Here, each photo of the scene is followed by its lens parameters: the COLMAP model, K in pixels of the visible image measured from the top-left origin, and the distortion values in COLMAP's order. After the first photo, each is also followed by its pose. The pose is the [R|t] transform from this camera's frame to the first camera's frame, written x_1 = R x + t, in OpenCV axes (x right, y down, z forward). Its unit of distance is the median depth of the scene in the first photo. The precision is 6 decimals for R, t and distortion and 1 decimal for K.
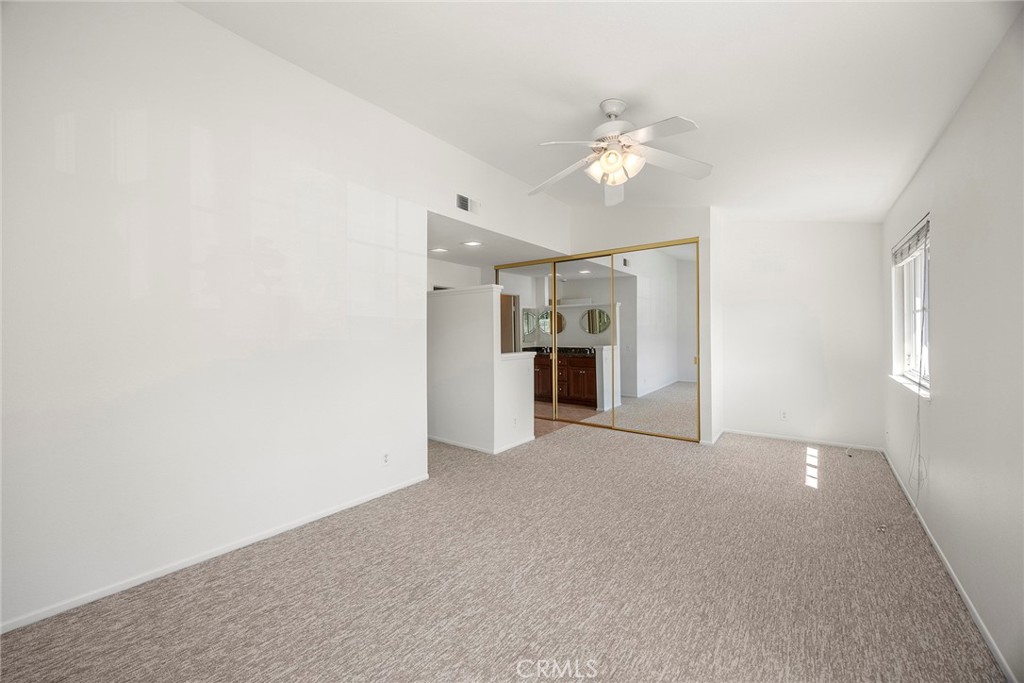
lens RADIAL K [[394.7, 0, 515.4], [0, 394.7, 338.6], [0, 0, 1]] dist [-0.003580, 0.000132]
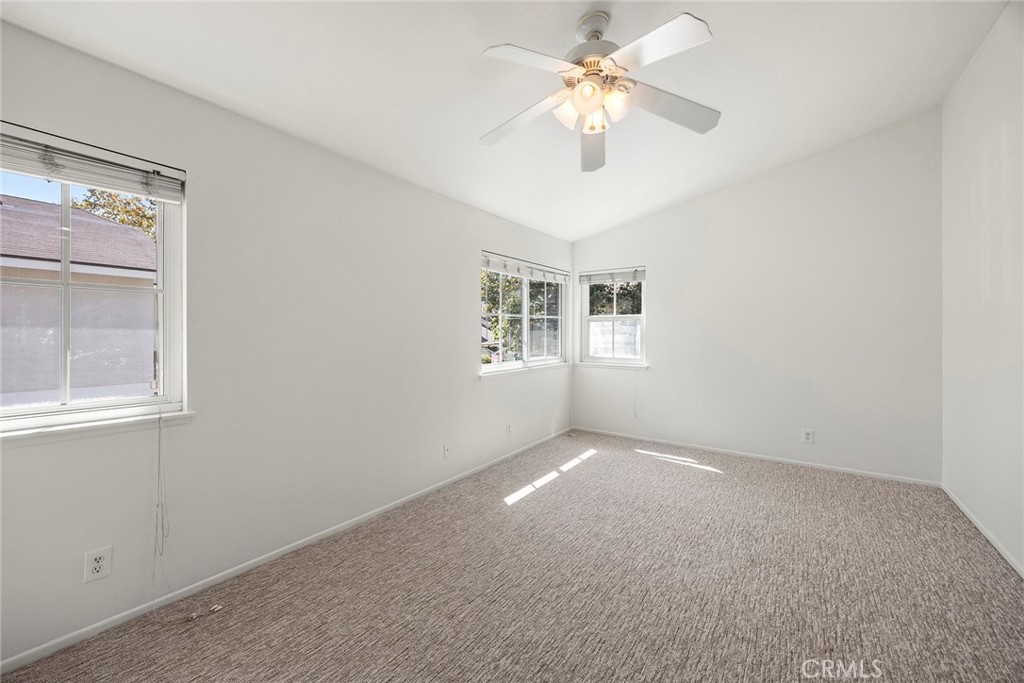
lens RADIAL K [[394.7, 0, 508.6], [0, 394.7, 332.0], [0, 0, 1]] dist [-0.003580, 0.000132]
pose [[-0.999885, 0.003939, -0.014634, 0.418083], [0.003890, 0.999987, 0.003332, -0.010841], [0.014647, 0.003275, -0.999887, 1.743657]]
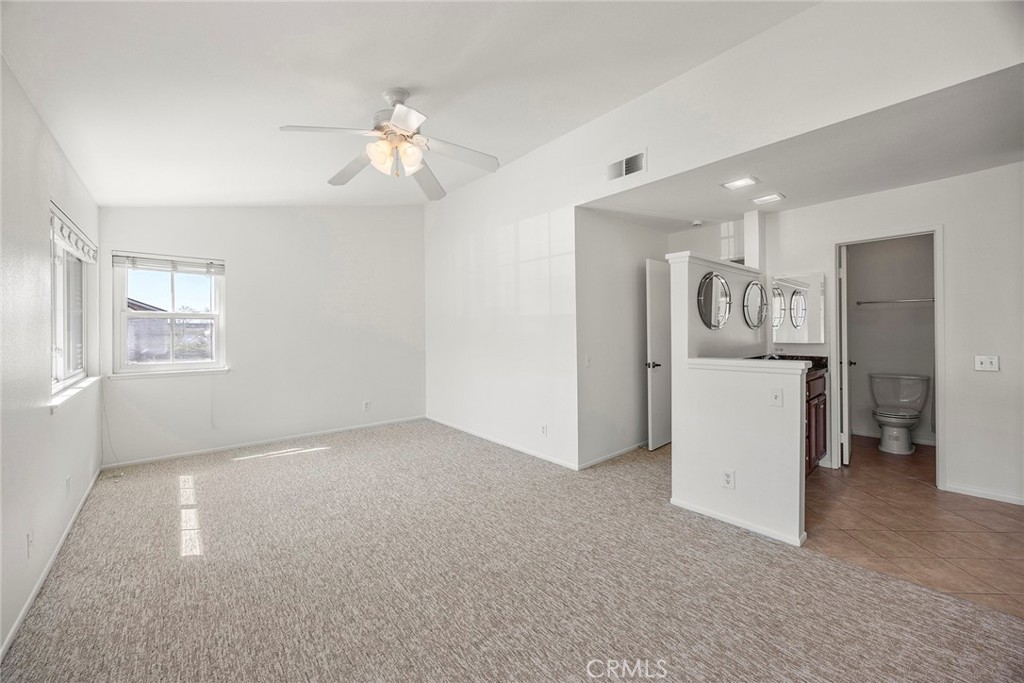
lens RADIAL K [[394.7, 0, 504.1], [0, 394.7, 329.1], [0, 0, 1]] dist [-0.003580, 0.000132]
pose [[-0.226710, 0.002986, -0.973958, 1.128200], [0.002387, 0.999994, 0.002510, -0.016071], [0.973959, -0.001755, -0.226716, 1.462407]]
